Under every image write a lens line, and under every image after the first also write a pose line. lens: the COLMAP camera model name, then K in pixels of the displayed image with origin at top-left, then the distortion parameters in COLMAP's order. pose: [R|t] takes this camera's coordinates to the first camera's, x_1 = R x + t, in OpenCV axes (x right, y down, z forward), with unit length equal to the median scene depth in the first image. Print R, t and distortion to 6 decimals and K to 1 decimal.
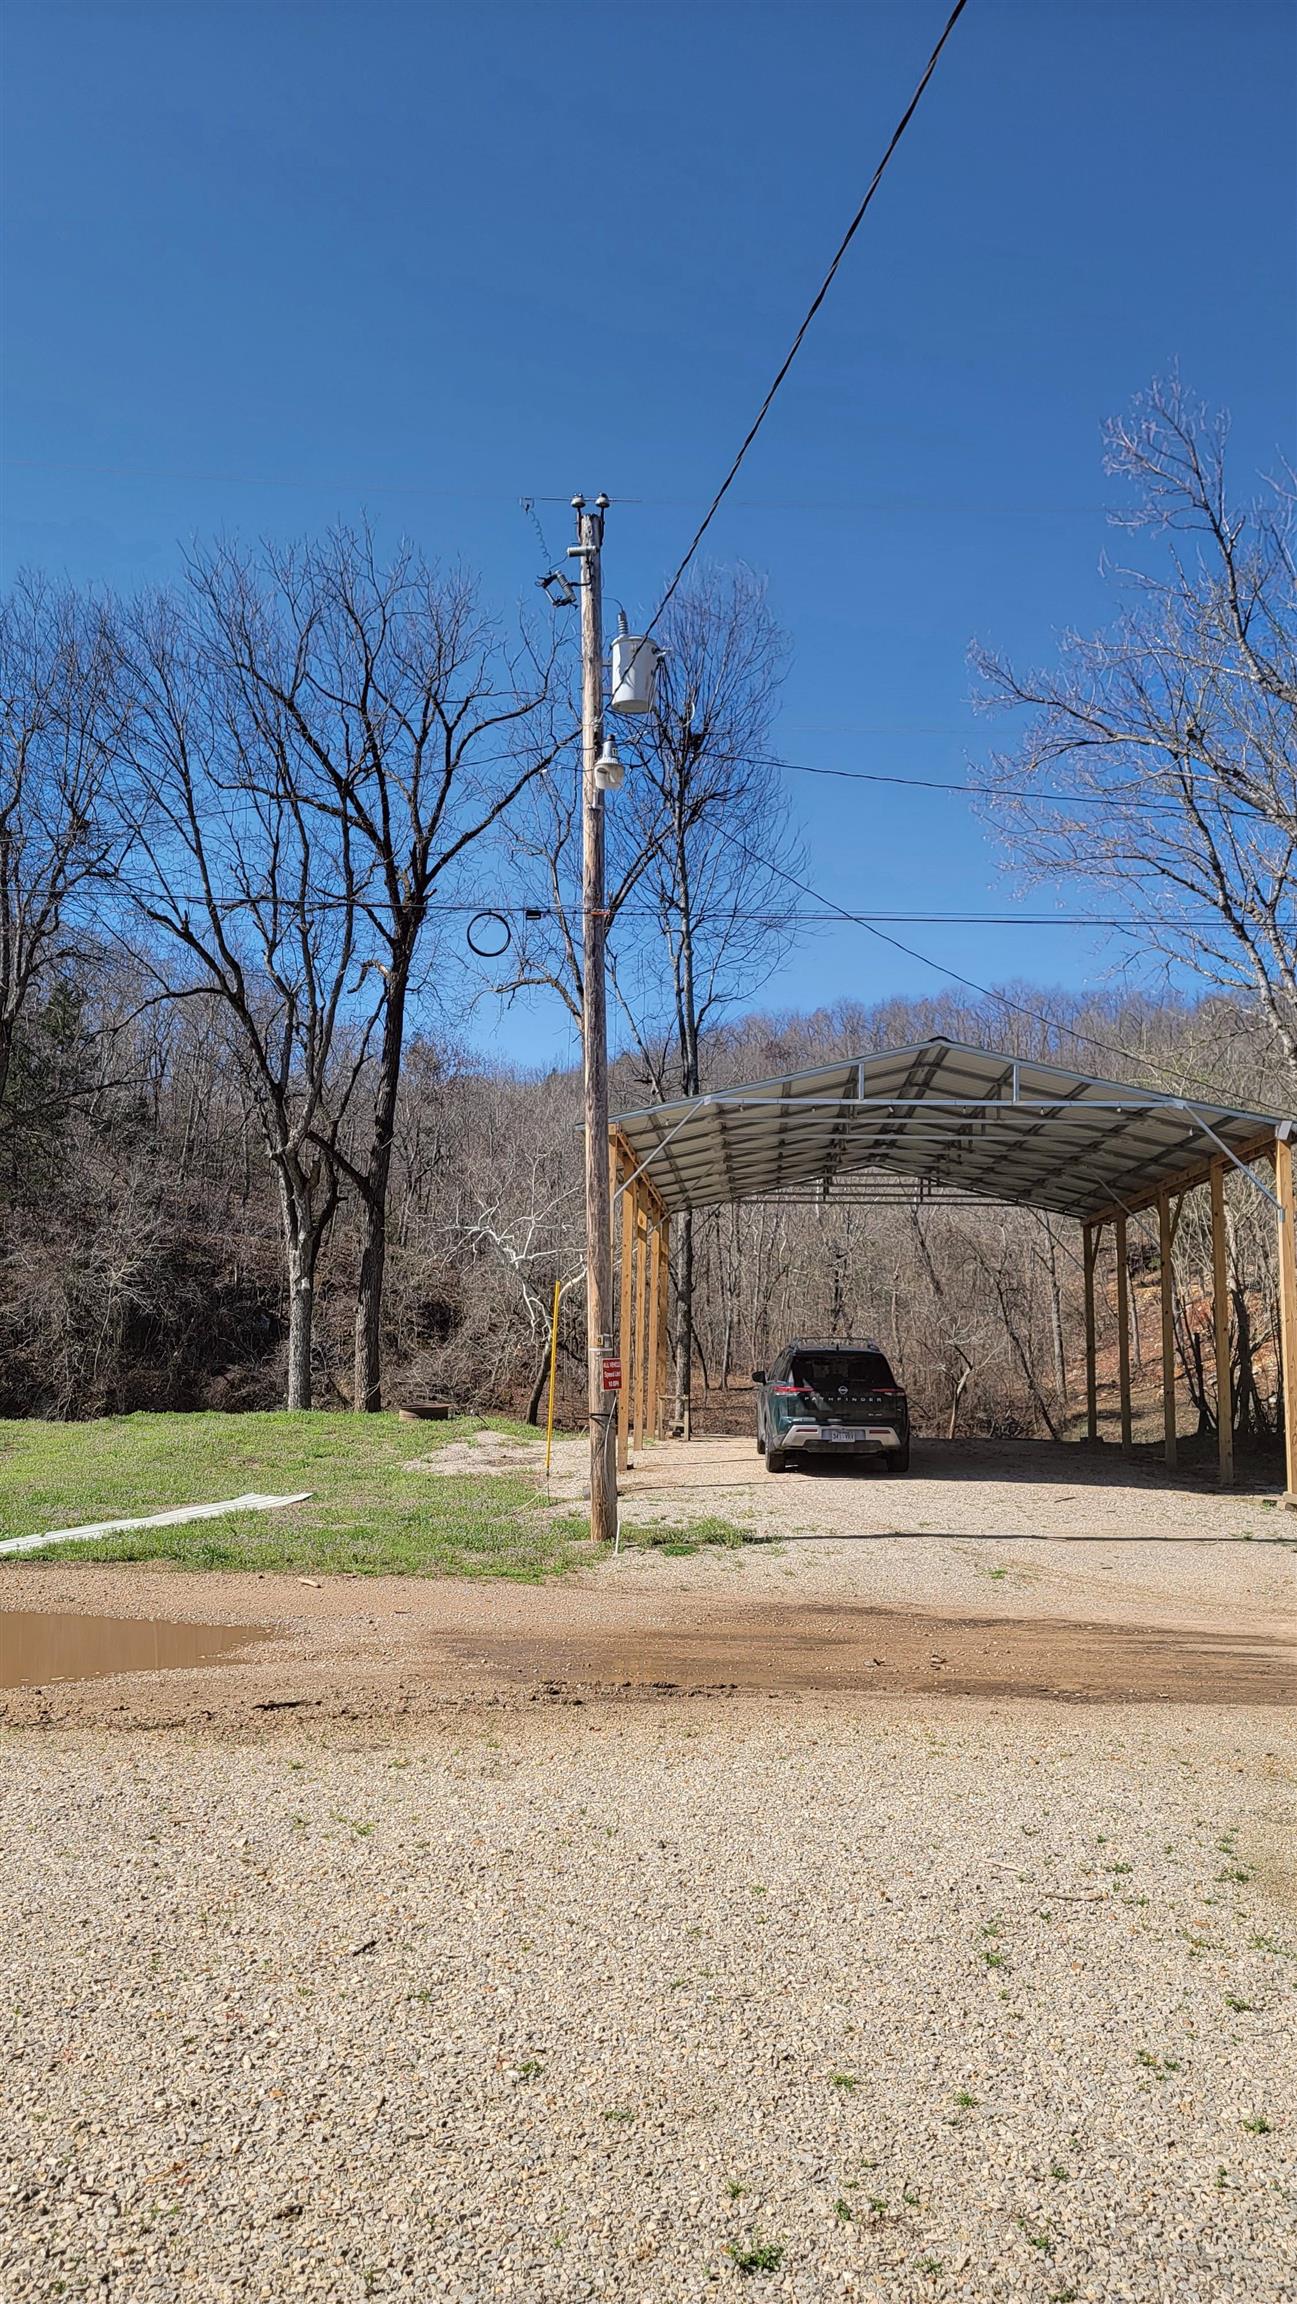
lens RADIAL K [[1598.5, 0, 631.8], [0, 1598.5, 1169.9], [0, 0, 1]] dist [0.117049, -0.080376]
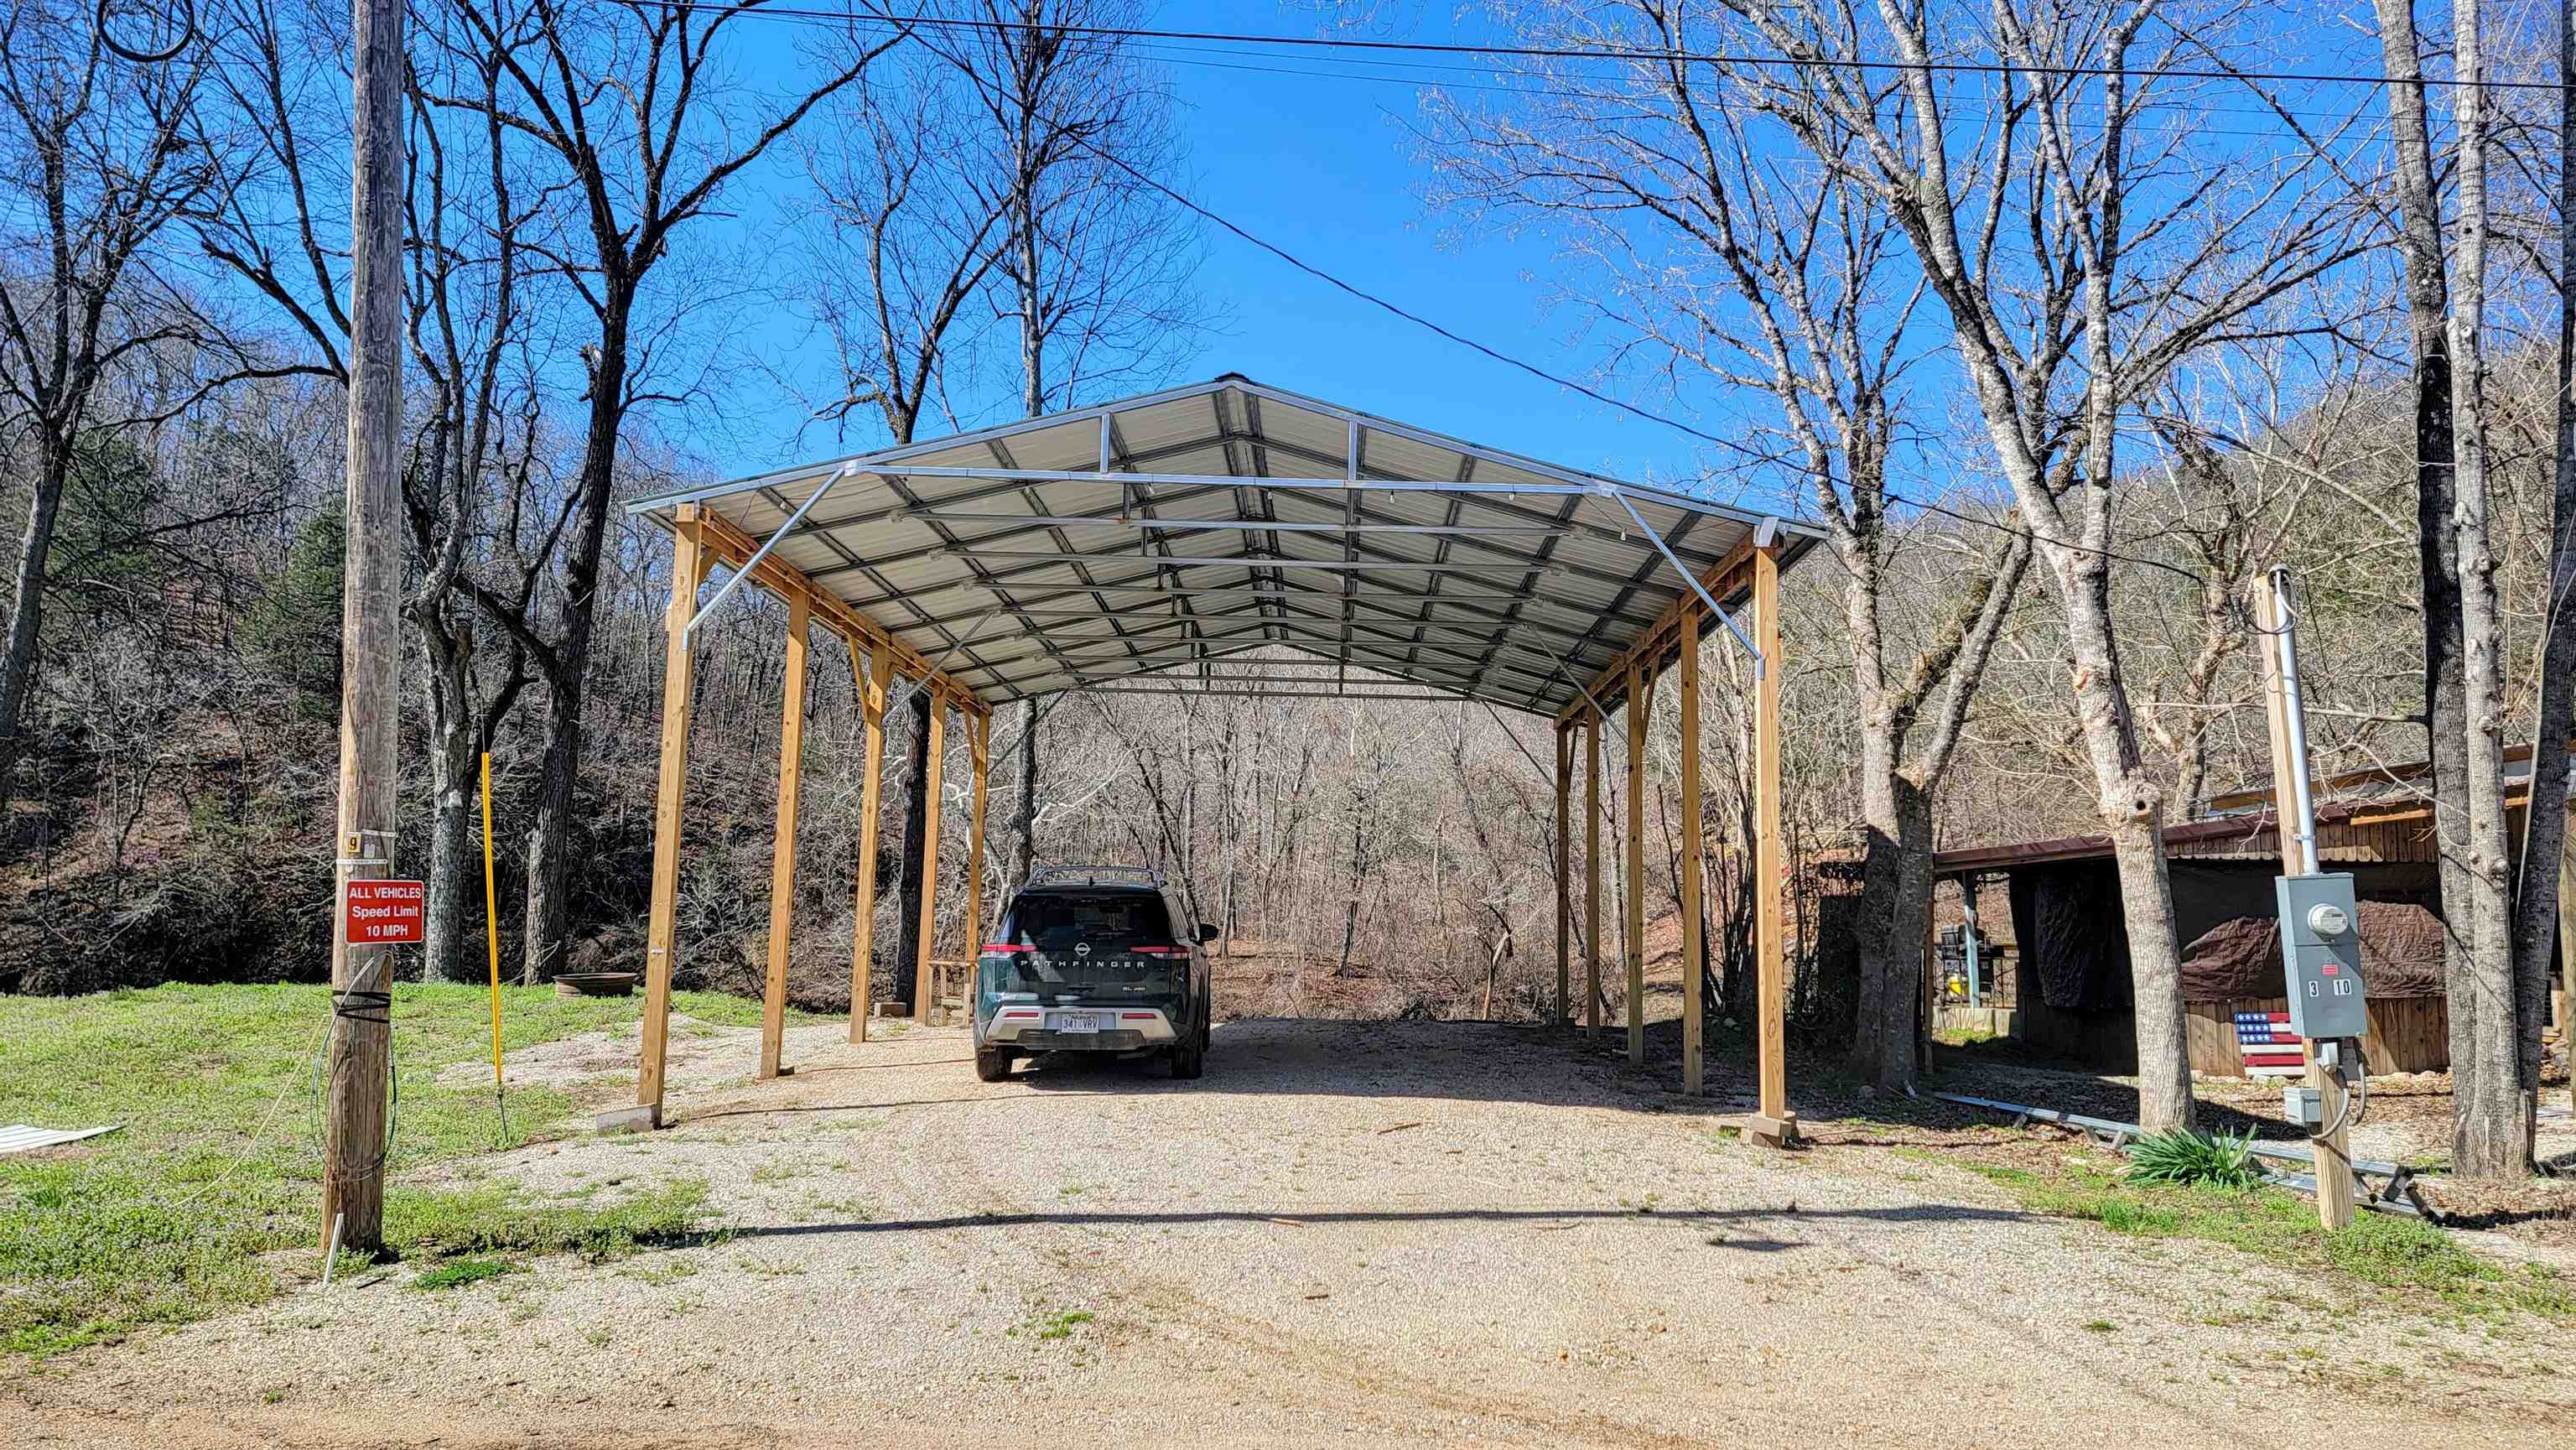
lens RADIAL K [[1787.3, 0, 1284.6], [0, 1787.3, 724.4], [0, 0, 1]] dist [0.117049, -0.080376]
pose [[0.997757, 0.014824, 0.065282, 0.132431], [-0.015296, 0.999860, 0.006744, 0.036437], [-0.065173, -0.007727, 0.997844, 0.249903]]
